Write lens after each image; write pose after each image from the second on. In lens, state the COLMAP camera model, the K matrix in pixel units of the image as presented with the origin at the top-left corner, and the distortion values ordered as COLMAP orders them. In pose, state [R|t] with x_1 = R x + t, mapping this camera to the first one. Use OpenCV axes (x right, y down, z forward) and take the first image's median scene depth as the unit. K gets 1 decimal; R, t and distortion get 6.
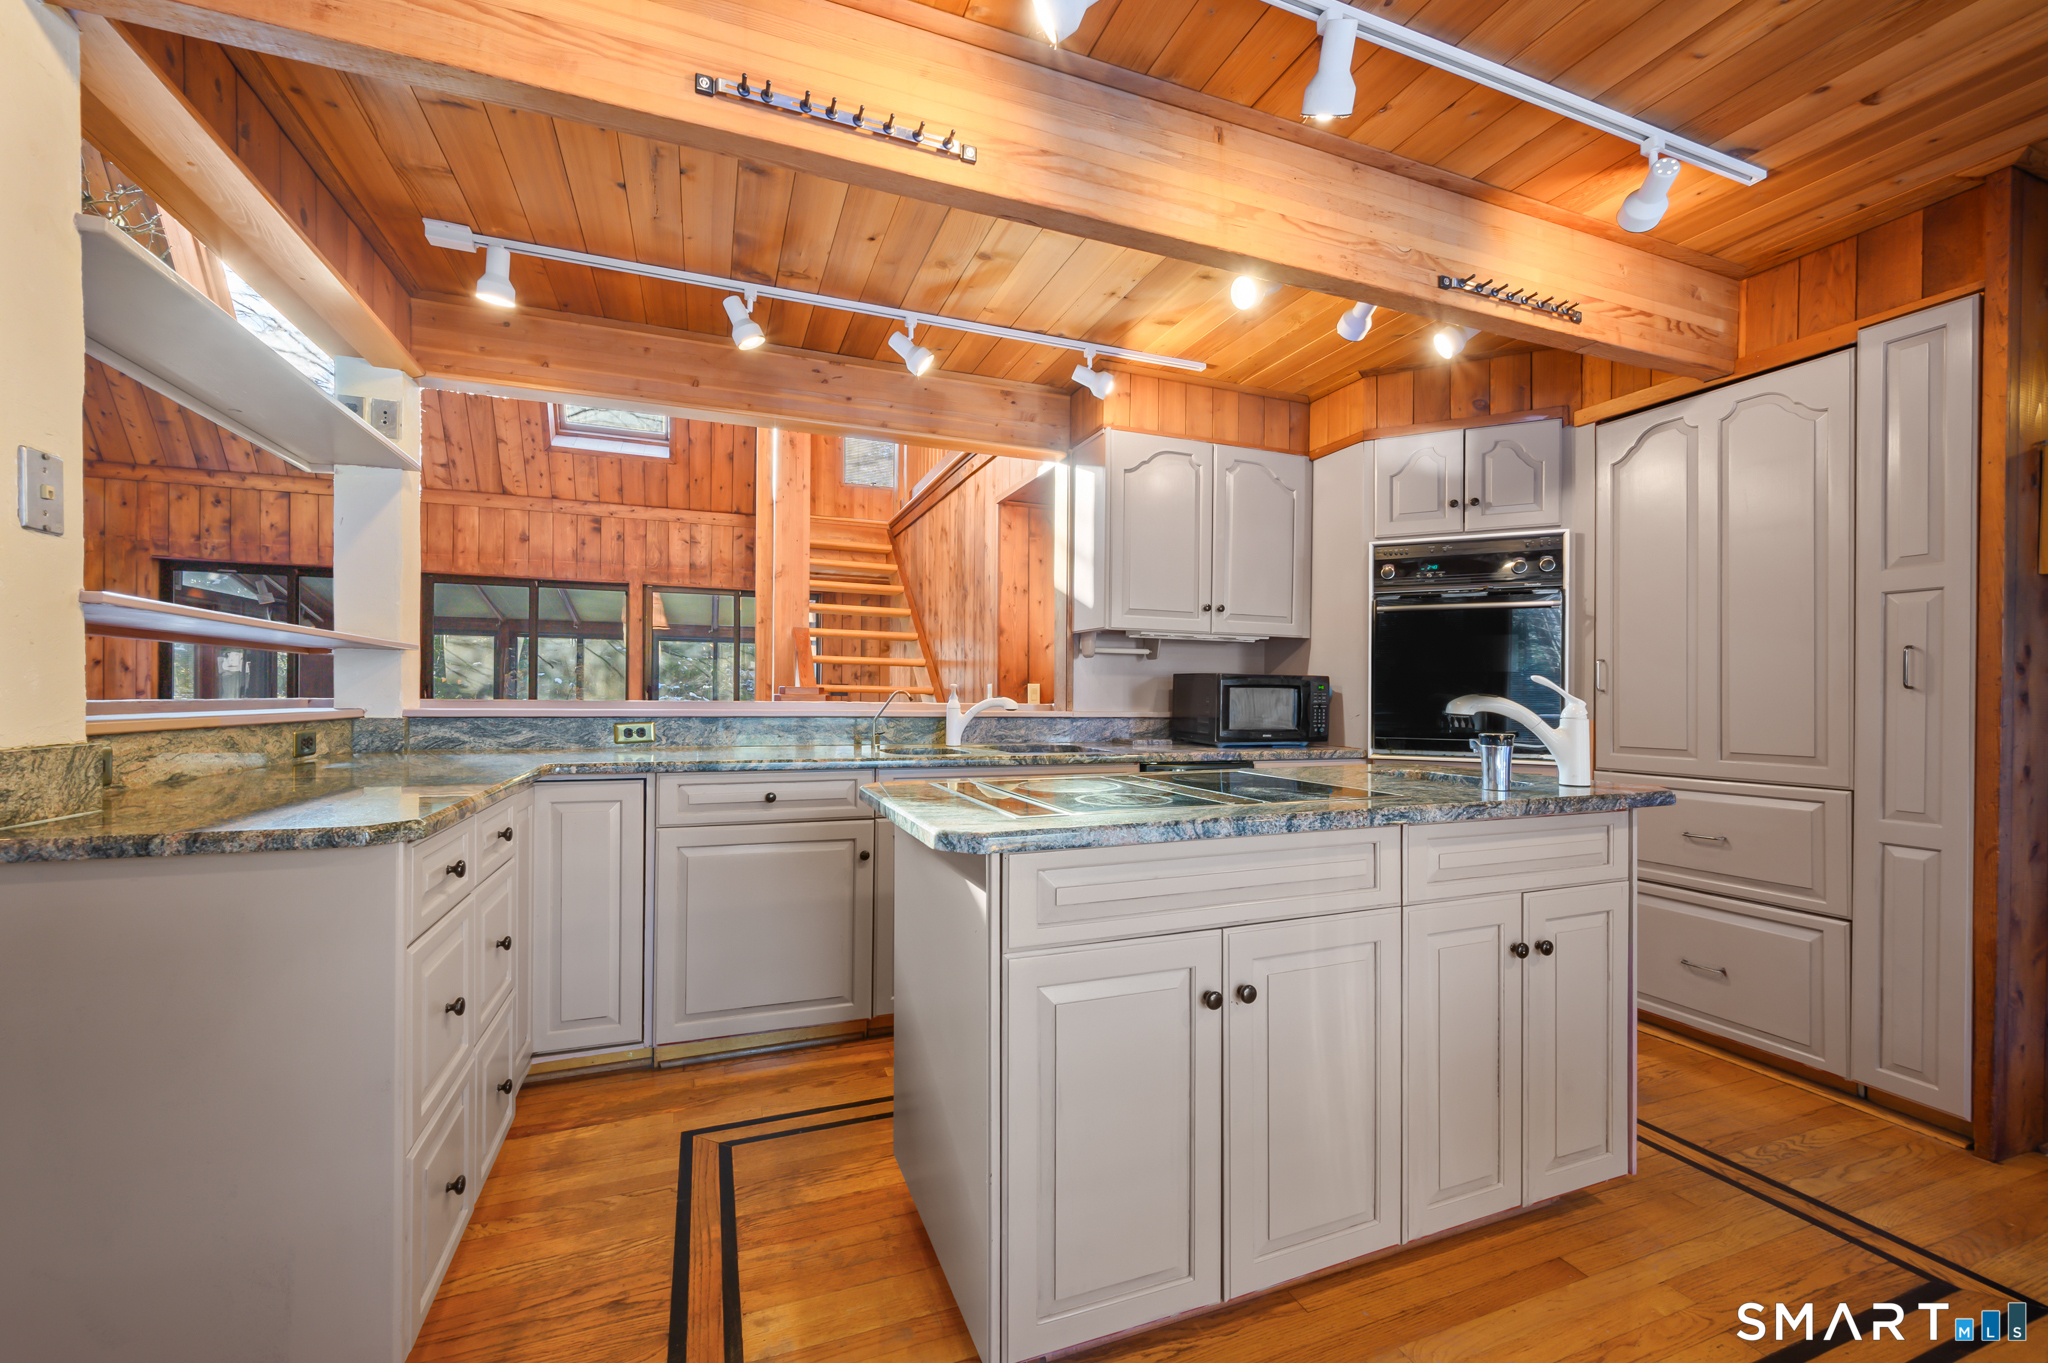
lens RADIAL K [[809.3, 0, 1008.1], [0, 809.3, 694.8], [0, 0, 1]] dist [-0.006305, 0.001231]
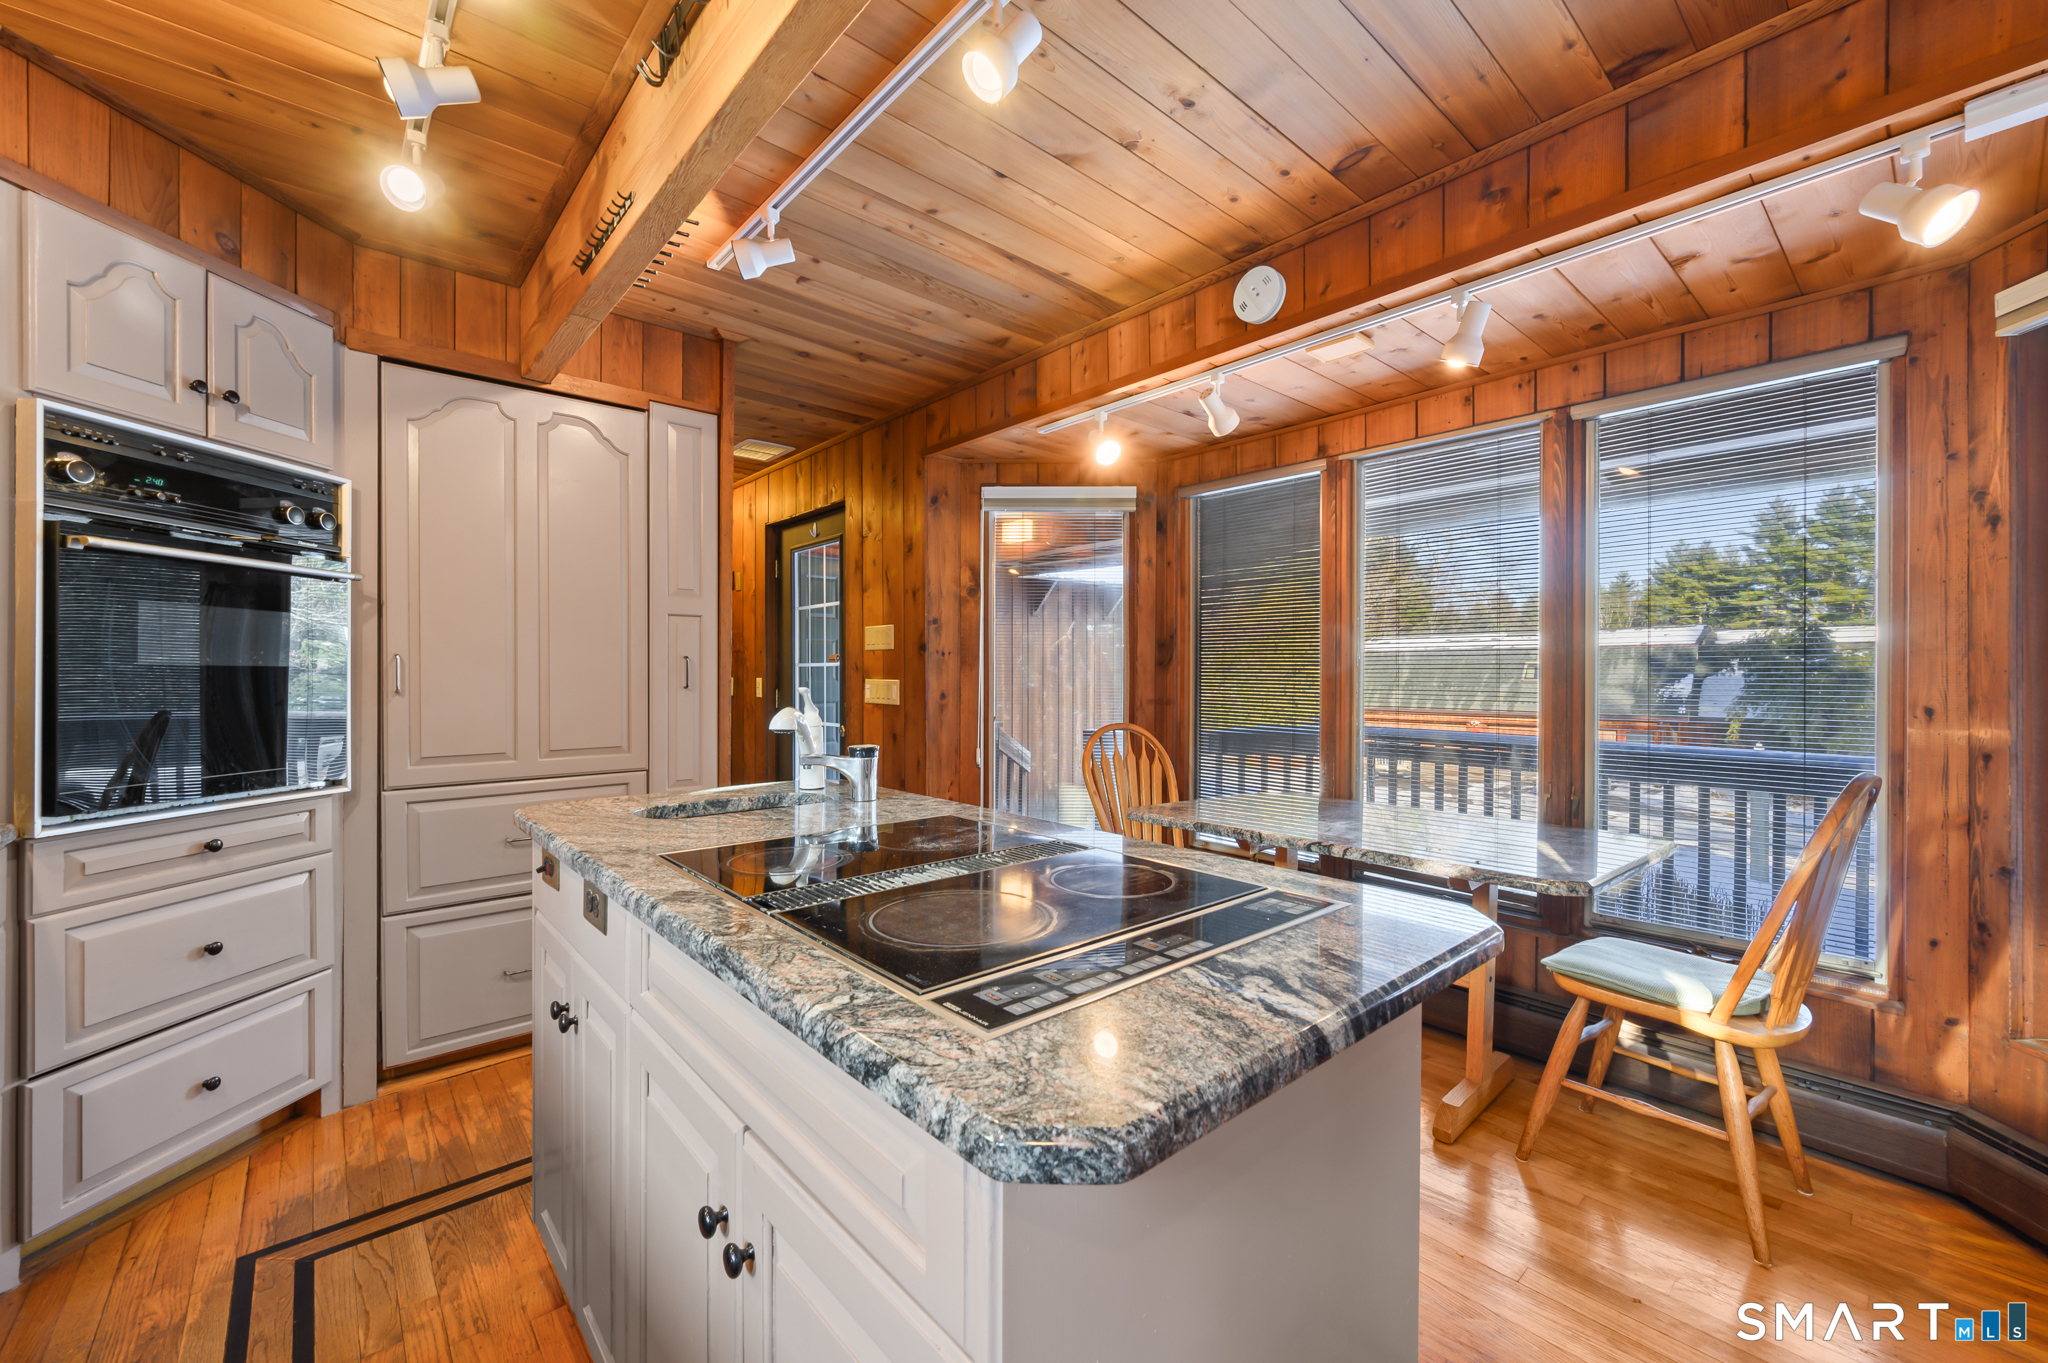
lens RADIAL K [[809.3, 0, 1022.9], [0, 809.3, 675.5], [0, 0, 1]] dist [-0.006305, 0.001231]
pose [[-0.349702, -0.002457, 0.936858, -0.210036], [0.002830, 0.999989, 0.003679, -0.019128], [-0.936857, 0.003938, -0.349691, 0.585556]]
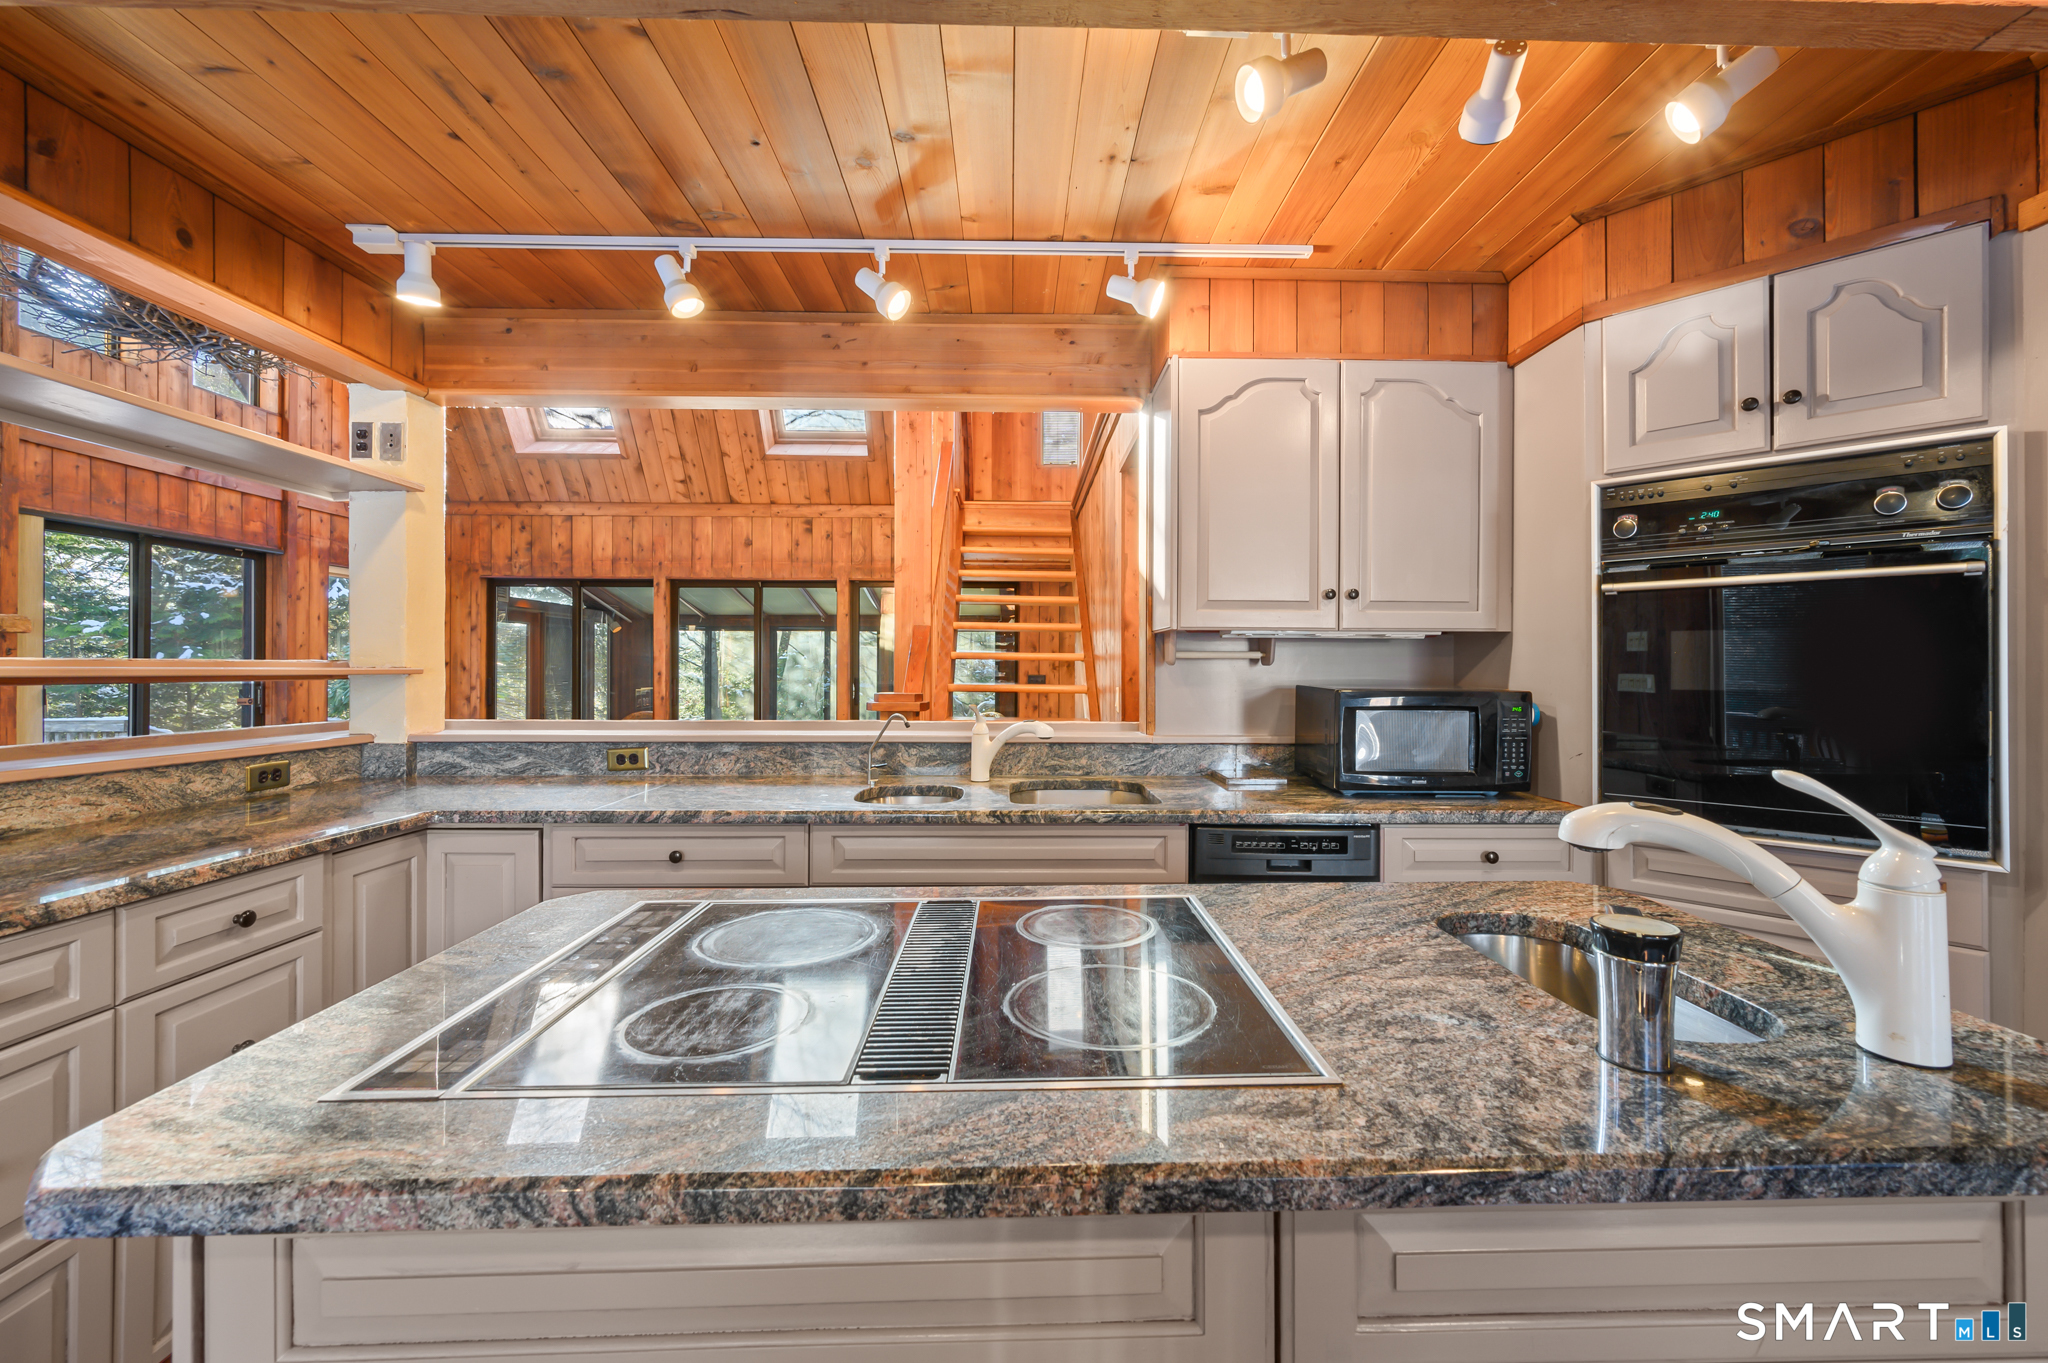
lens RADIAL K [[809.3, 0, 1014.4], [0, 809.3, 667.6], [0, 0, 1]] dist [-0.006305, 0.001231]
pose [[0.944622, -0.009056, -0.328036, 0.218470], [0.006559, 0.999940, -0.008718, -0.039982], [0.328096, 0.006083, 0.944625, 0.250843]]
